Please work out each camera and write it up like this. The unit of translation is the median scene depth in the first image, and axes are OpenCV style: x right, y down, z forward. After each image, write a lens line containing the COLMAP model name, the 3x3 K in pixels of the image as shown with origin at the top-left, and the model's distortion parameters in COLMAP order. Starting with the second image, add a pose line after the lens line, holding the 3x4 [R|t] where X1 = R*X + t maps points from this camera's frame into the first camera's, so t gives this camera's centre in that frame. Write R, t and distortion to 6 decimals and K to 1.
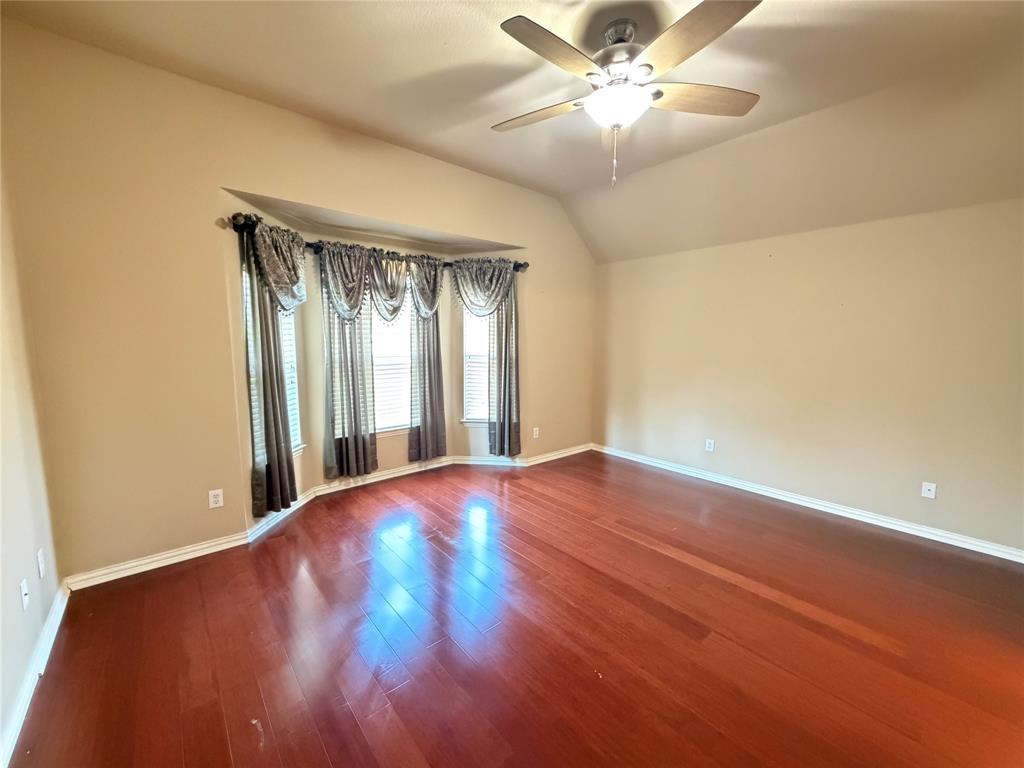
lens RADIAL K [[408.9, 0, 509.2], [0, 408.9, 386.1], [0, 0, 1]] dist [-0.001376, 0.000488]
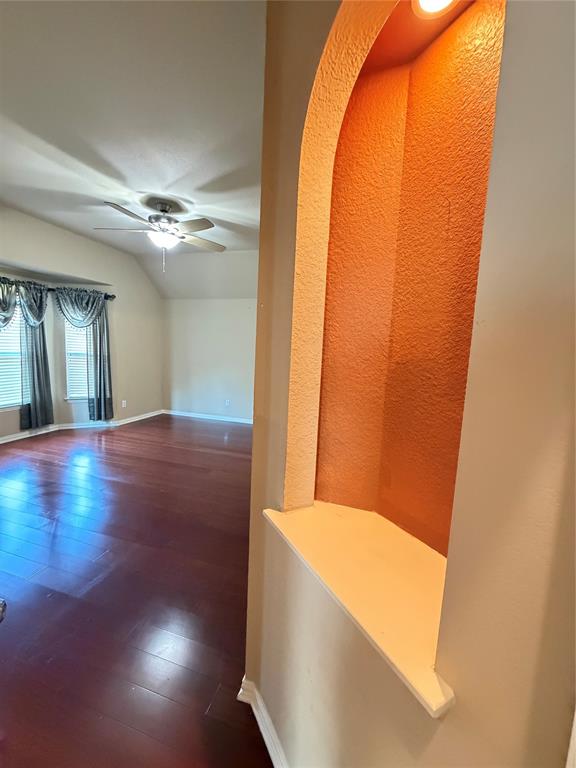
lens RADIAL K [[306.6, 0, 288.0], [0, 306.6, 384.0], [0, 0, 1]] dist [-0.001376, 0.000488]
pose [[0.840447, -0.033195, 0.540876, -0.043116], [0.027481, 0.999449, 0.018637, 0.036225], [-0.541197, -0.000799, 0.840896, -0.354033]]
